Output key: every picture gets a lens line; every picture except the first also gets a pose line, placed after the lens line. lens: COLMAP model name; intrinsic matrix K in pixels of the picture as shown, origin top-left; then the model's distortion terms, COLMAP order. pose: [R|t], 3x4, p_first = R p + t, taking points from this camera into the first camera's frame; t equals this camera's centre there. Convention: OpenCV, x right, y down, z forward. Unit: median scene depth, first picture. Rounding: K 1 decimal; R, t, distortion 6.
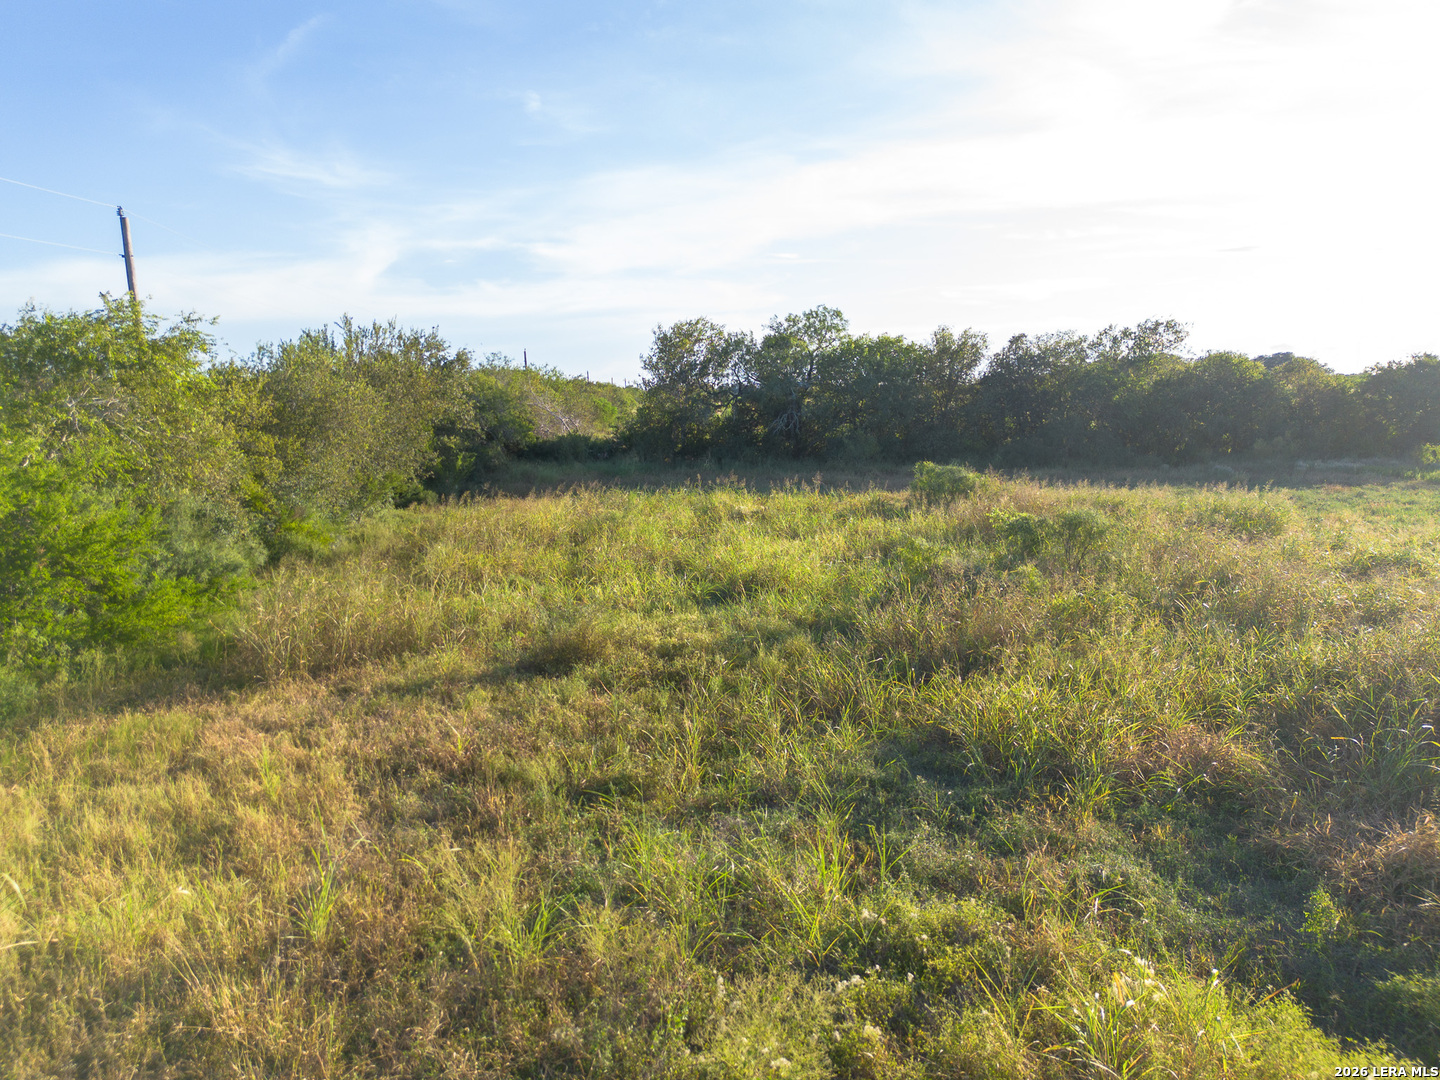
lens RADIAL K [[1017.0, 0, 713.9], [0, 1017.0, 546.0], [0, 0, 1]] dist [0.046514, -0.039674]
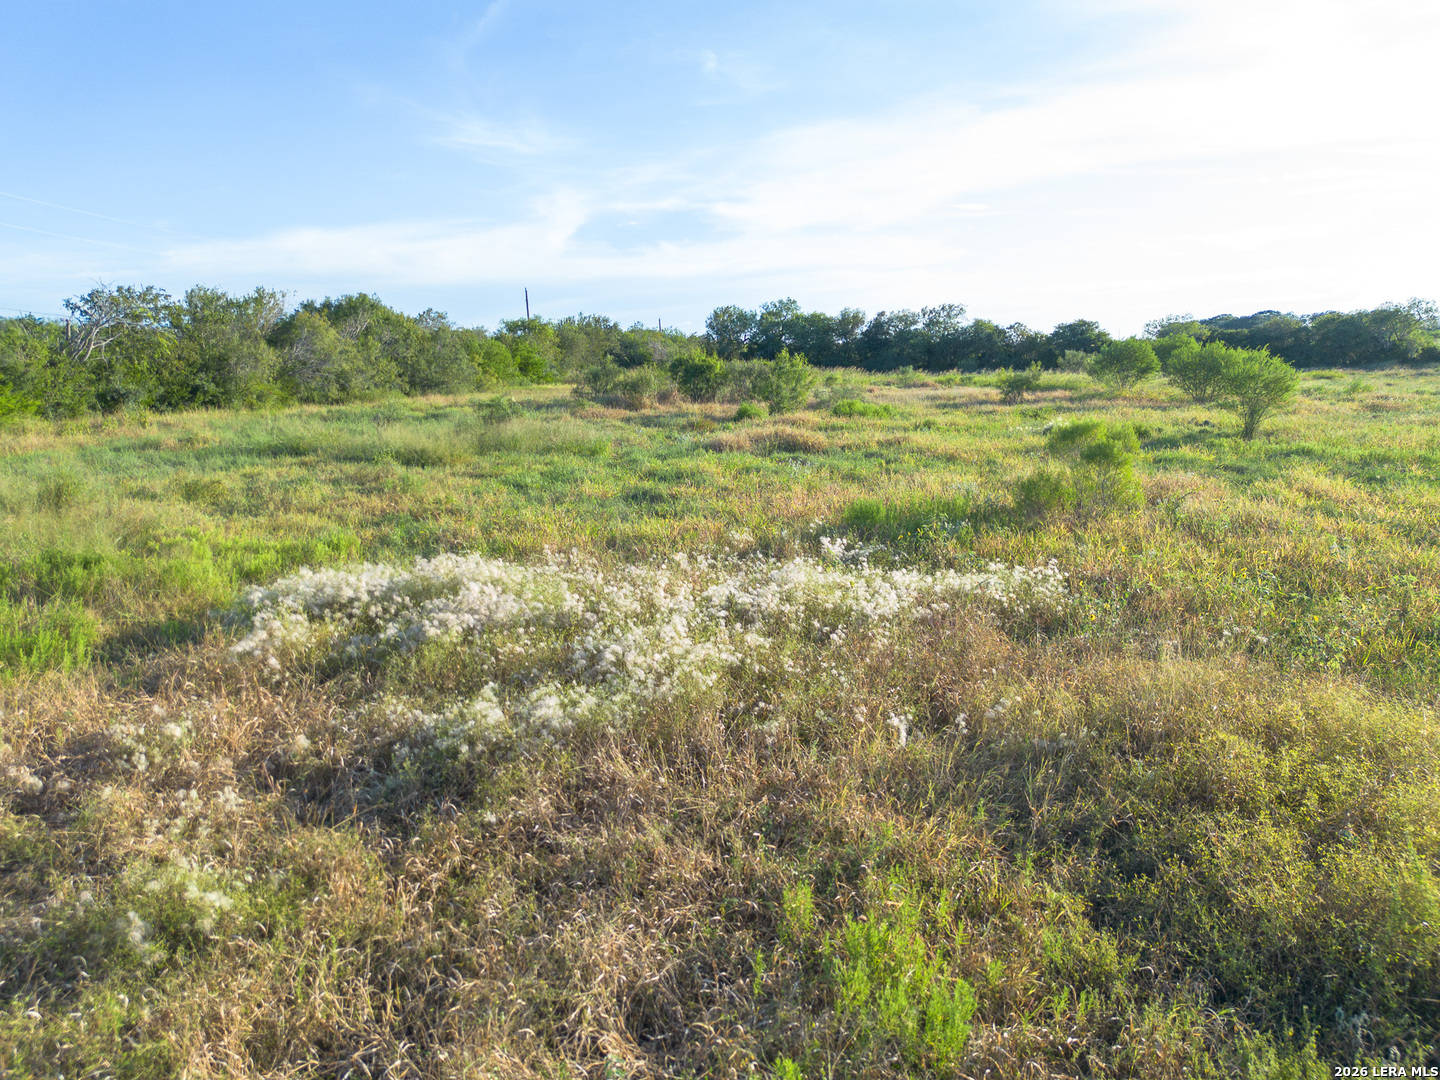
lens RADIAL K [[1017.0, 0, 733.1], [0, 1017.0, 538.0], [0, 0, 1]] dist [0.046514, -0.039674]
pose [[0.988371, 0.024867, -0.150014, 0.054349], [-0.019999, 0.999226, 0.033873, 0.031476], [0.150740, -0.030479, 0.988103, -0.184771]]
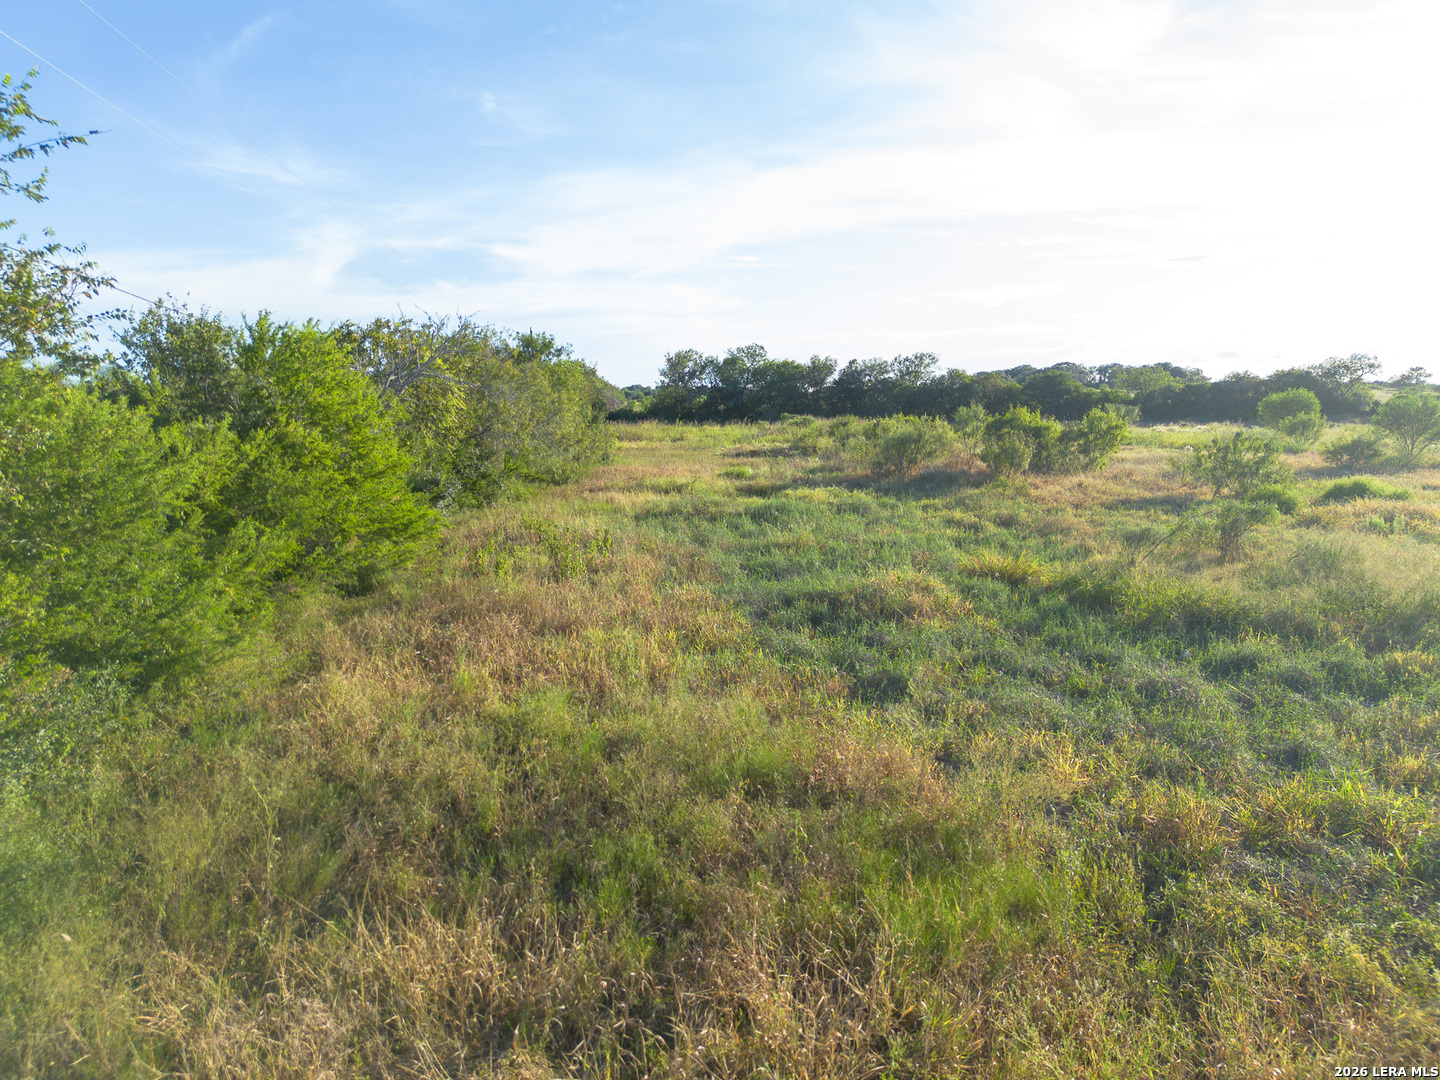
lens RADIAL K [[1017.0, 0, 726.0], [0, 1017.0, 542.2], [0, 0, 1]] dist [0.046514, -0.039674]
pose [[0.998654, -0.003048, 0.051775, -0.008381], [0.003302, 0.999983, -0.004821, 0.026013], [-0.051759, 0.004986, 0.998647, -0.159976]]
